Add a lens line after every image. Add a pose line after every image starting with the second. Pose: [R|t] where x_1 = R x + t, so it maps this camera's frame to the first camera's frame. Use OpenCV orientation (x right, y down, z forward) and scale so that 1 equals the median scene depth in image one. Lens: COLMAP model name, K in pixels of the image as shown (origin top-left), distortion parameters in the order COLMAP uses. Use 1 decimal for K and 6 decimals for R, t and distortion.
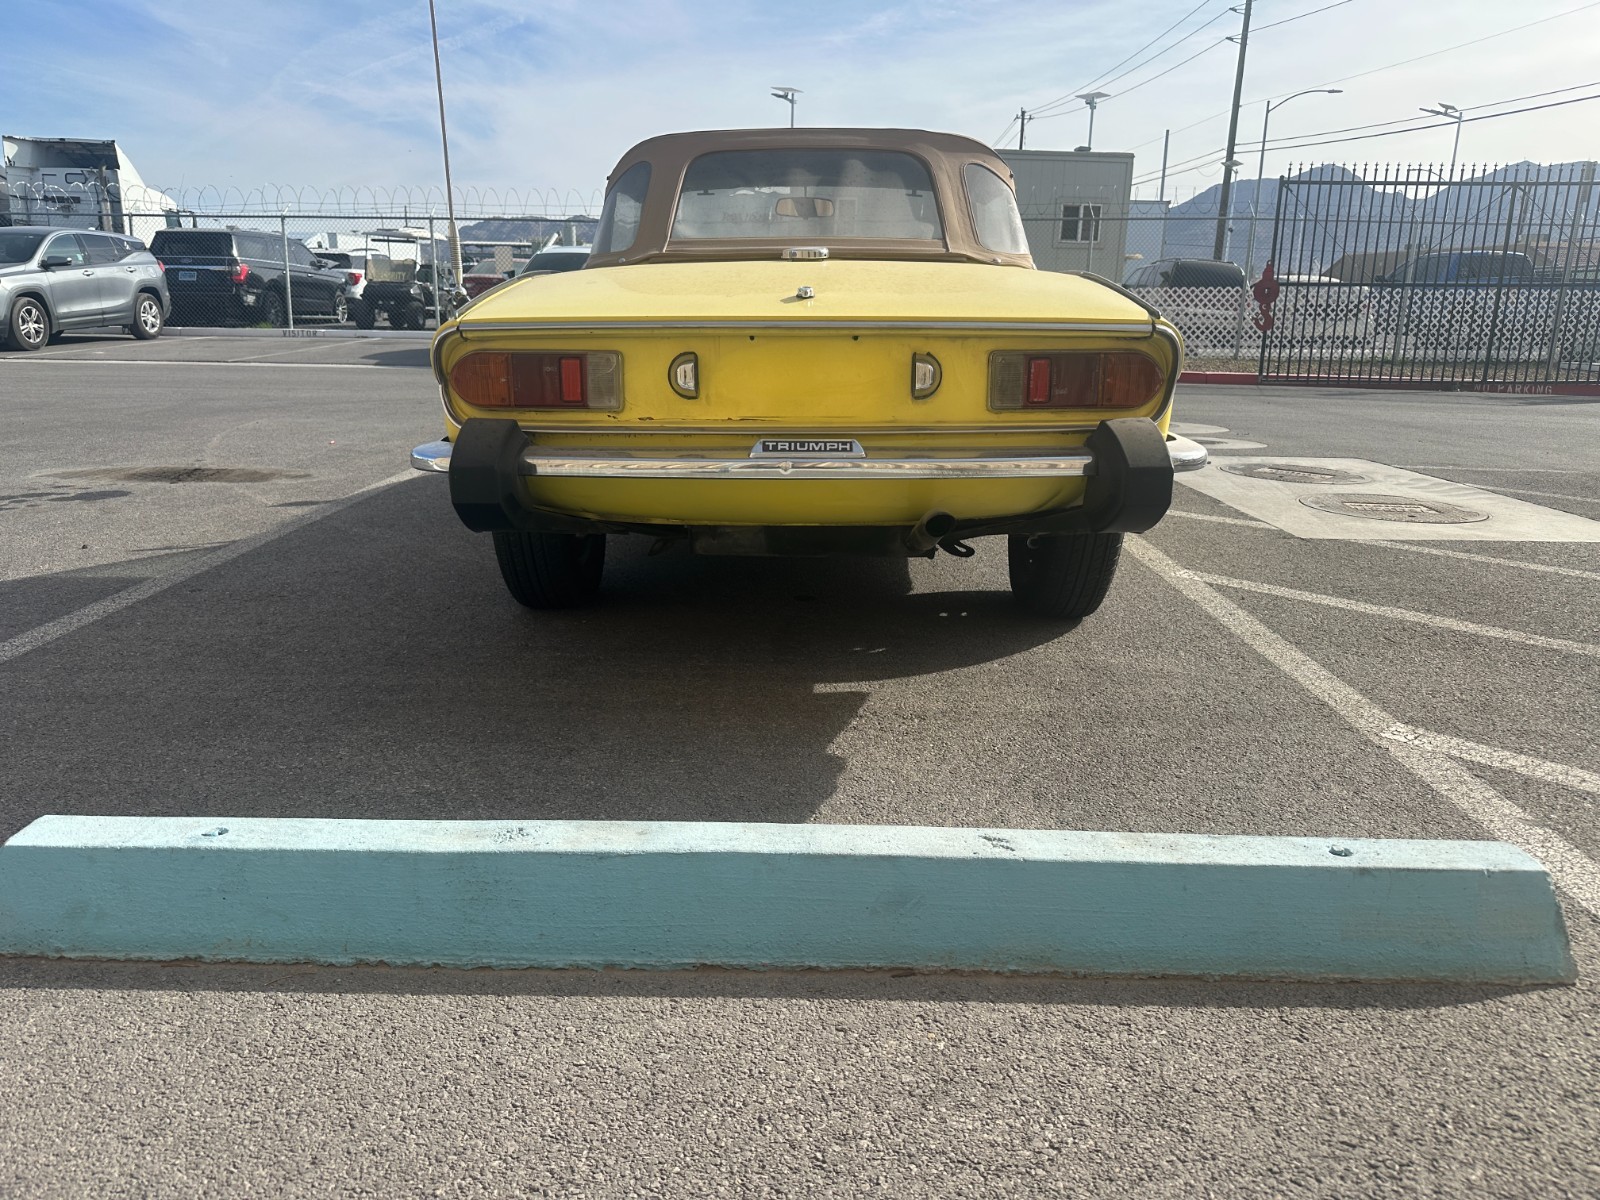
lens RADIAL K [[1141.0, 0, 790.9], [0, 1141.0, 581.9], [0, 0, 1]] dist [0.001915, -0.001941]
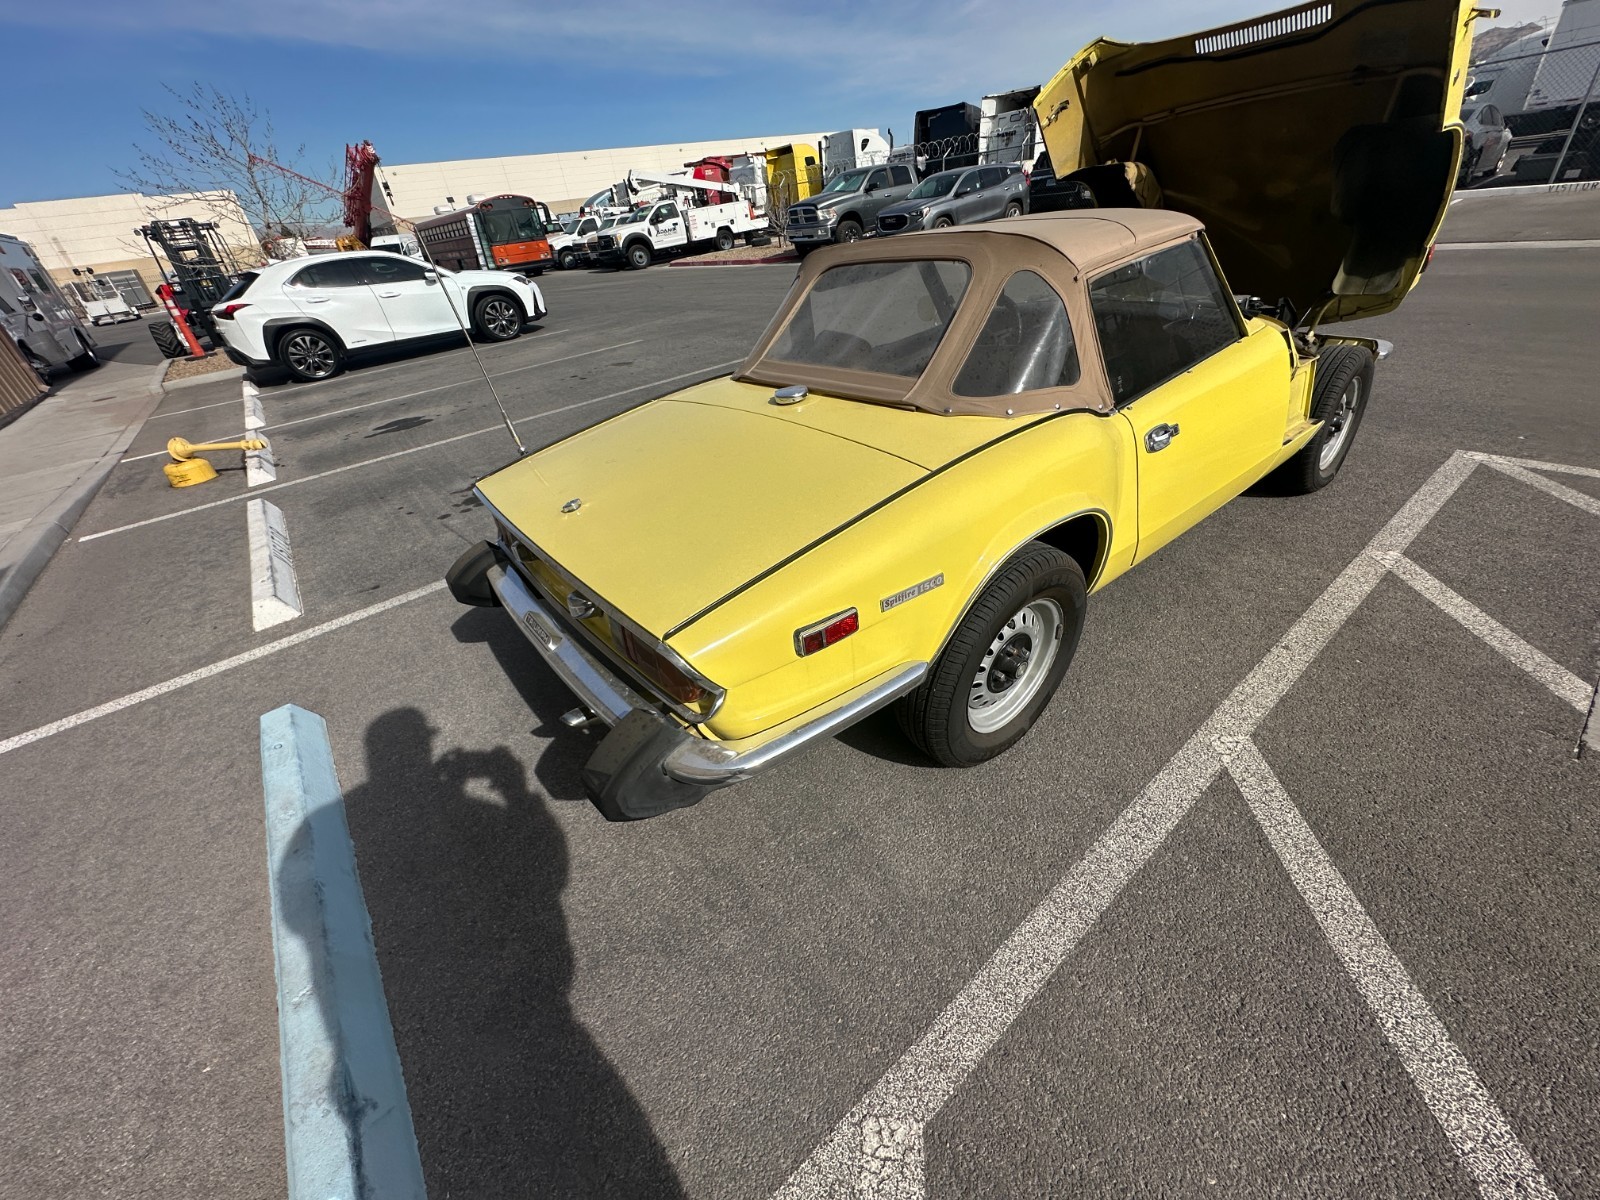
lens RADIAL K [[633.9, 0, 801.5], [0, 633.9, 603.8], [0, 0, 1]] dist [-0.002866, 0.000051]
pose [[0.630302, 0.333750, -0.700949, 0.087031], [-0.059659, 0.921031, 0.384894, -0.053701], [0.774054, -0.200782, 0.600439, 0.092411]]
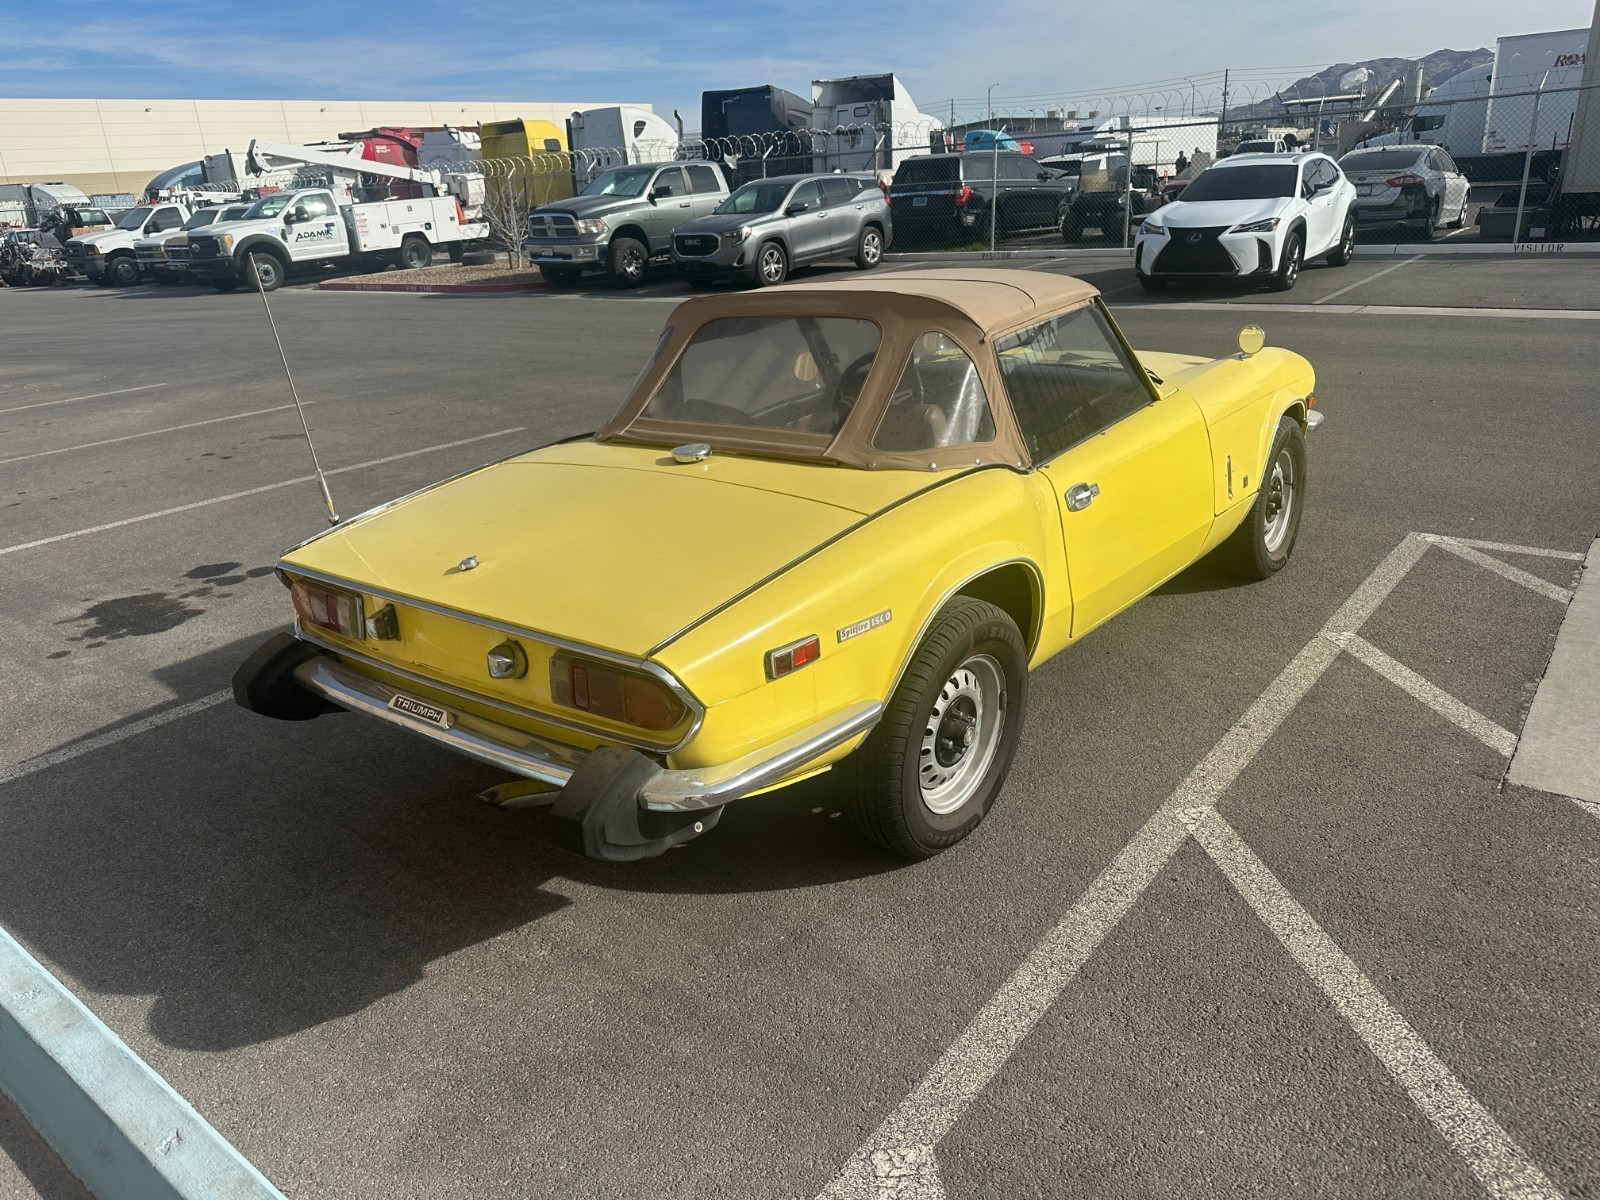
lens RADIAL K [[1134.4, 0, 792.7], [0, 1134.4, 599.1], [0, 0, 1]] dist [0.035749, -0.056052]
pose [[0.785265, 0.149245, -0.600903, 0.114604], [-0.075816, 0.986388, 0.145911, -0.049329], [0.614500, -0.069020, 0.785892, 0.039759]]
